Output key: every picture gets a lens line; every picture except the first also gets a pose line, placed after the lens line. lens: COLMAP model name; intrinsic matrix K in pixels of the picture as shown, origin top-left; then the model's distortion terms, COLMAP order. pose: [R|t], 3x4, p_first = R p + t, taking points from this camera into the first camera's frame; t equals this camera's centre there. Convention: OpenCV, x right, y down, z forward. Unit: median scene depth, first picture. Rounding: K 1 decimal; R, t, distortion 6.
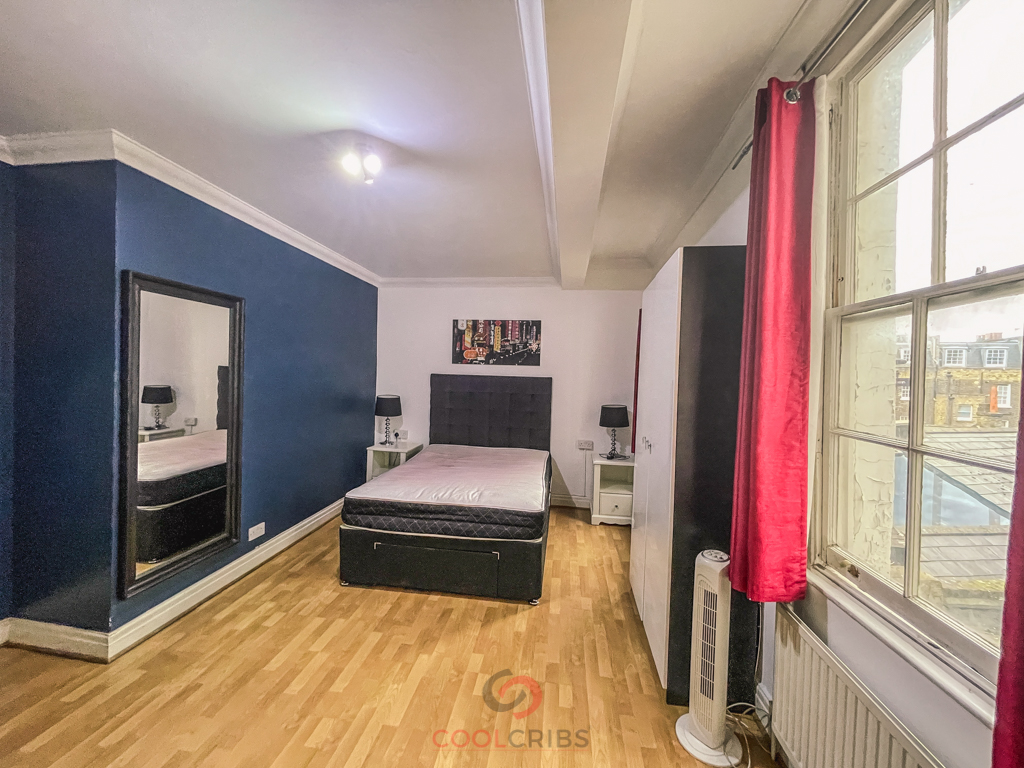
lens RADIAL K [[414.1, 0, 510.4], [0, 414.1, 381.8], [0, 0, 1]] dist [-0.002121, -0.000319]
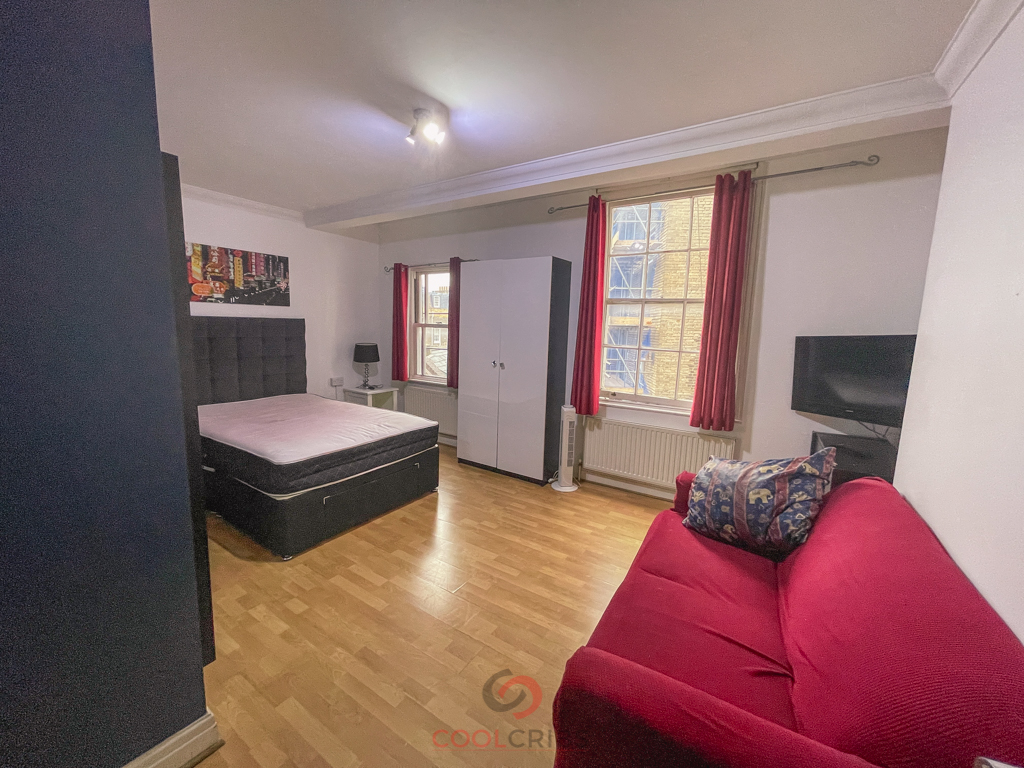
lens RADIAL K [[414.1, 0, 510.1], [0, 414.1, 379.9], [0, 0, 1]] dist [-0.002121, -0.000319]
pose [[0.430913, -0.137041, 0.891927, -0.577447], [-0.003775, 0.988119, 0.153644, -0.019896], [-0.902386, -0.069575, 0.425276, 0.130683]]
